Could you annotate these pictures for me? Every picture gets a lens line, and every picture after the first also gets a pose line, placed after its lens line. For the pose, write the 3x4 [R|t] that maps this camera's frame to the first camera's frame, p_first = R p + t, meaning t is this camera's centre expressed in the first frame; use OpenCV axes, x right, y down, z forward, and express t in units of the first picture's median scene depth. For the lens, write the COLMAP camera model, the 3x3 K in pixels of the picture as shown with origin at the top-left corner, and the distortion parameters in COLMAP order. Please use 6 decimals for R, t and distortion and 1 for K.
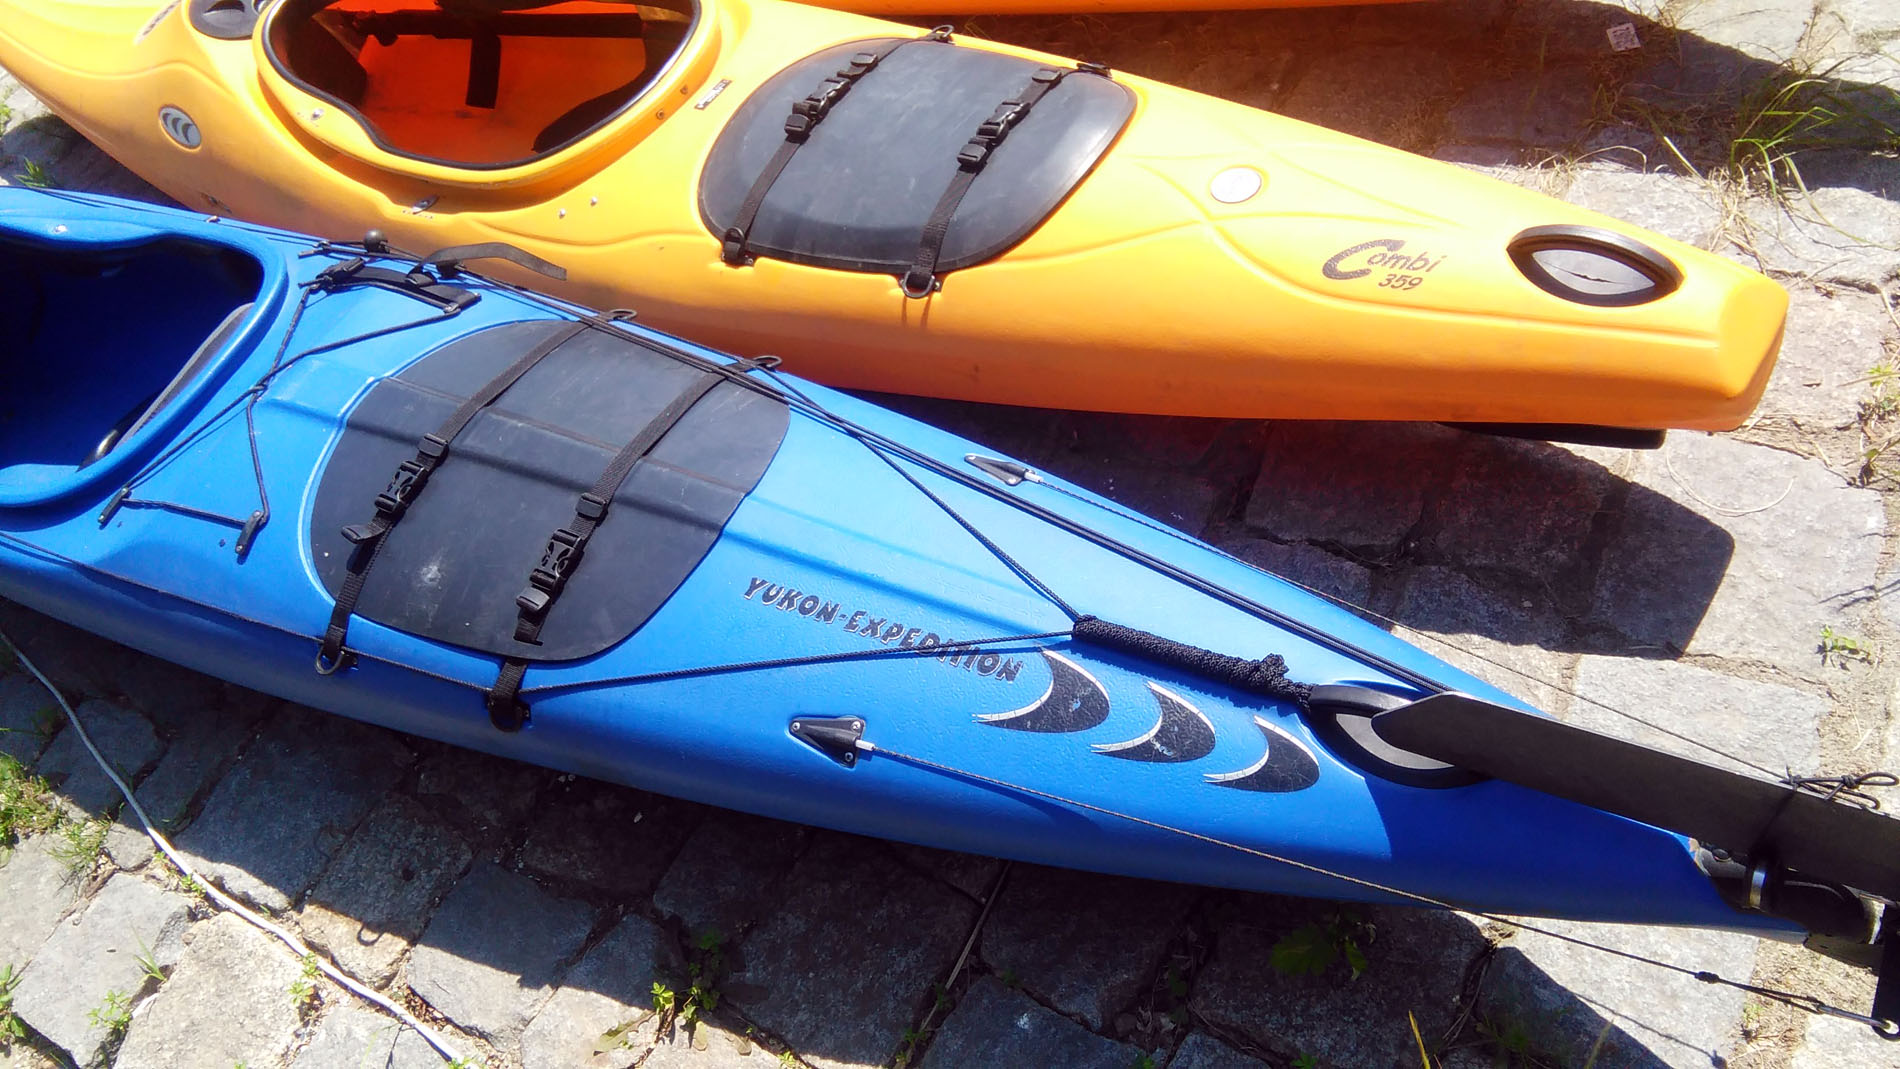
lens RADIAL K [[1558.6, 0, 950.0], [0, 1558.6, 534.5], [0, 0, 1]] dist [0.058810, -0.080207]
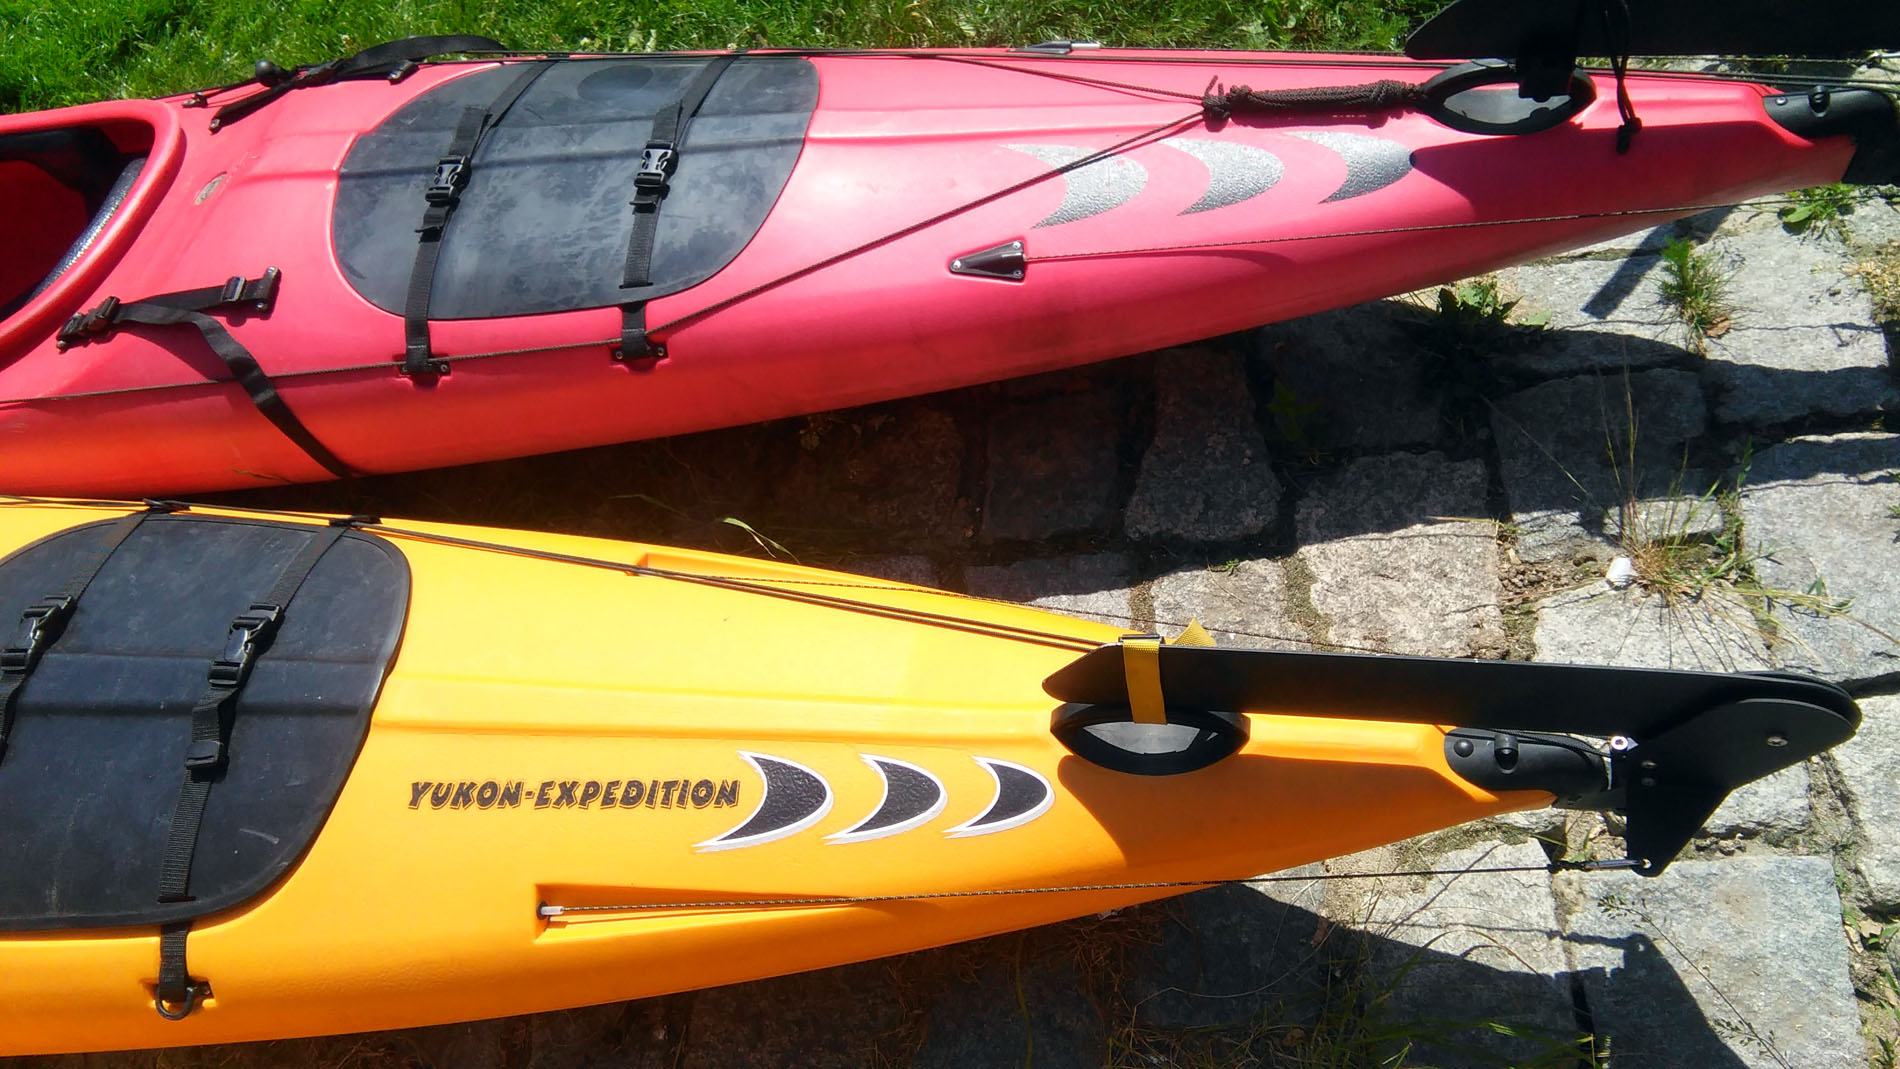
lens RADIAL K [[1534.3, 0, 950.0], [0, 1534.3, 534.5], [0, 0, 1]] dist [0.096728, -0.148342]
pose [[0.898317, -0.329382, 0.290749, 0.238870], [0.324341, 0.943575, 0.066846, -0.601253], [-0.296361, 0.034252, 0.954462, 0.384979]]
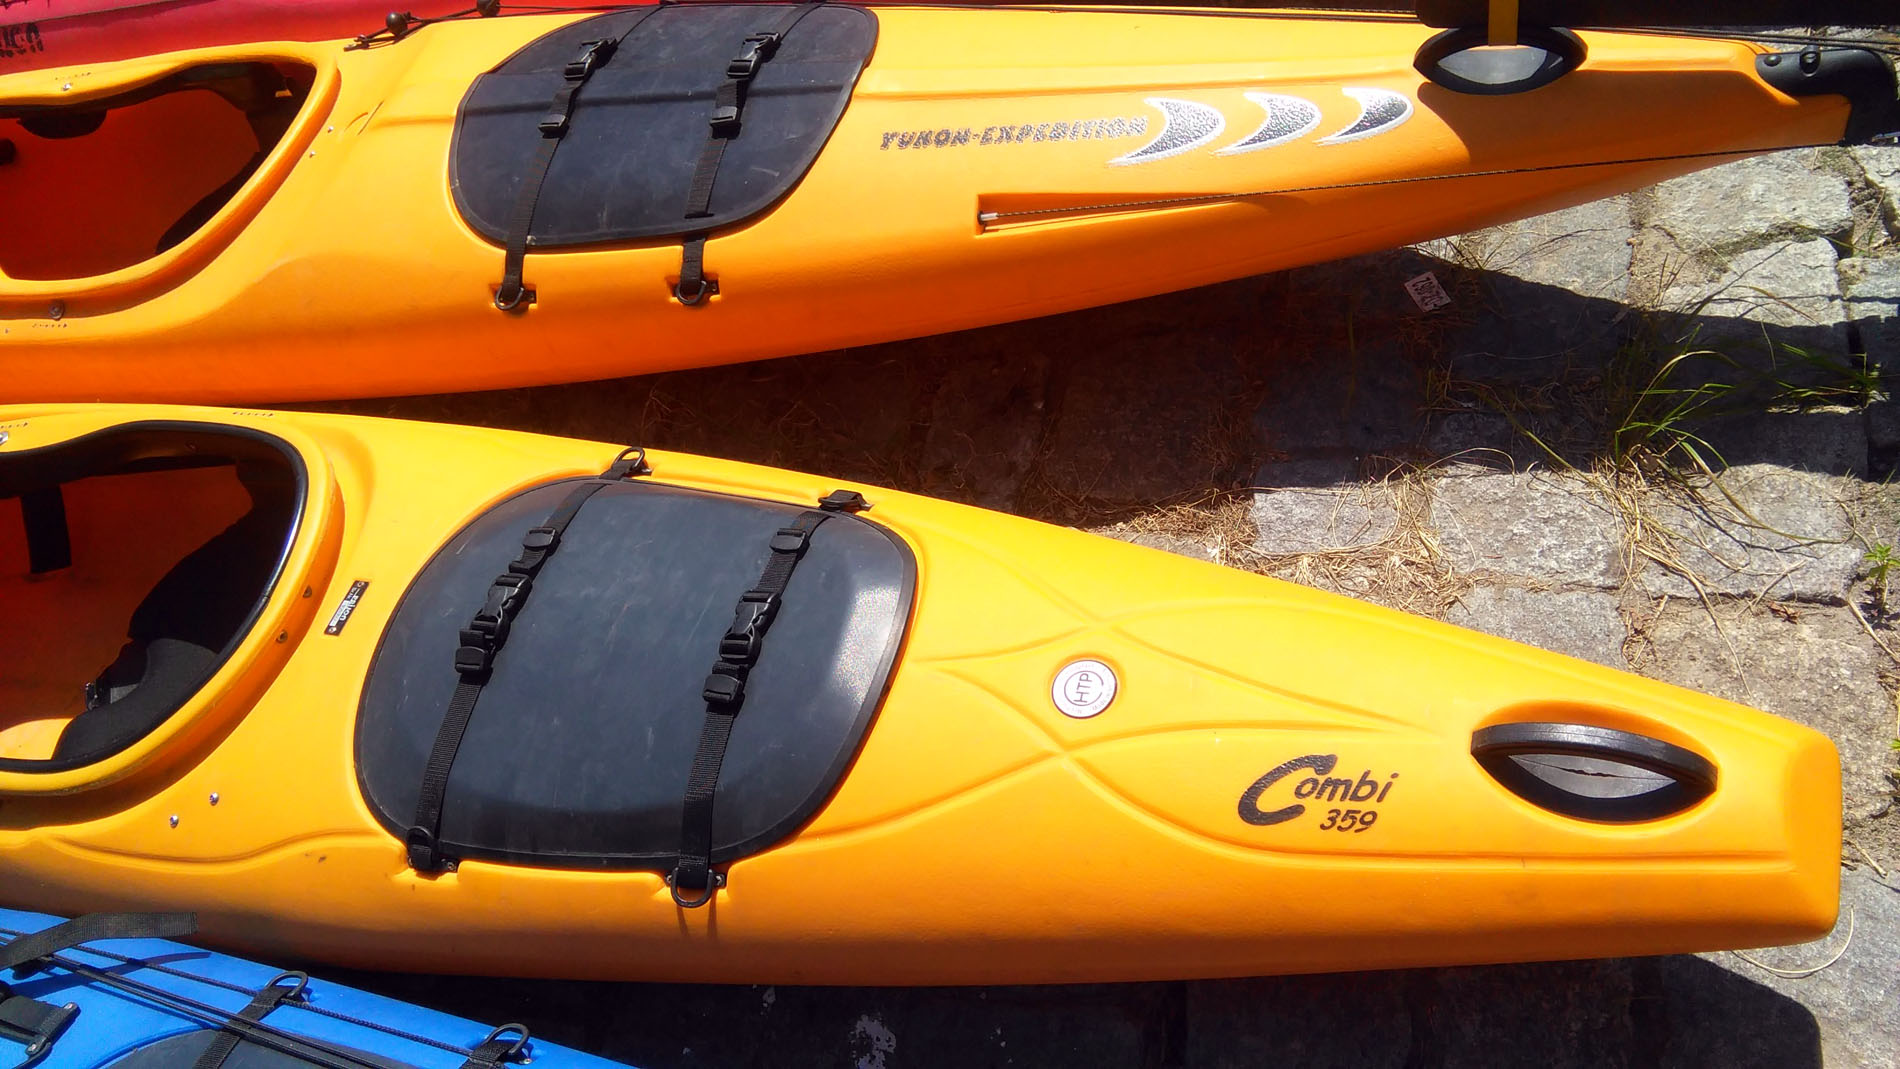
lens RADIAL K [[1534.3, 0, 950.0], [0, 1534.3, 534.5], [0, 0, 1]] dist [0.096728, -0.148342]
pose [[0.957783, -0.238219, 0.160944, 0.017175], [0.242061, 0.970251, -0.004406, -0.276955], [-0.155107, 0.043178, 0.986954, 0.247543]]
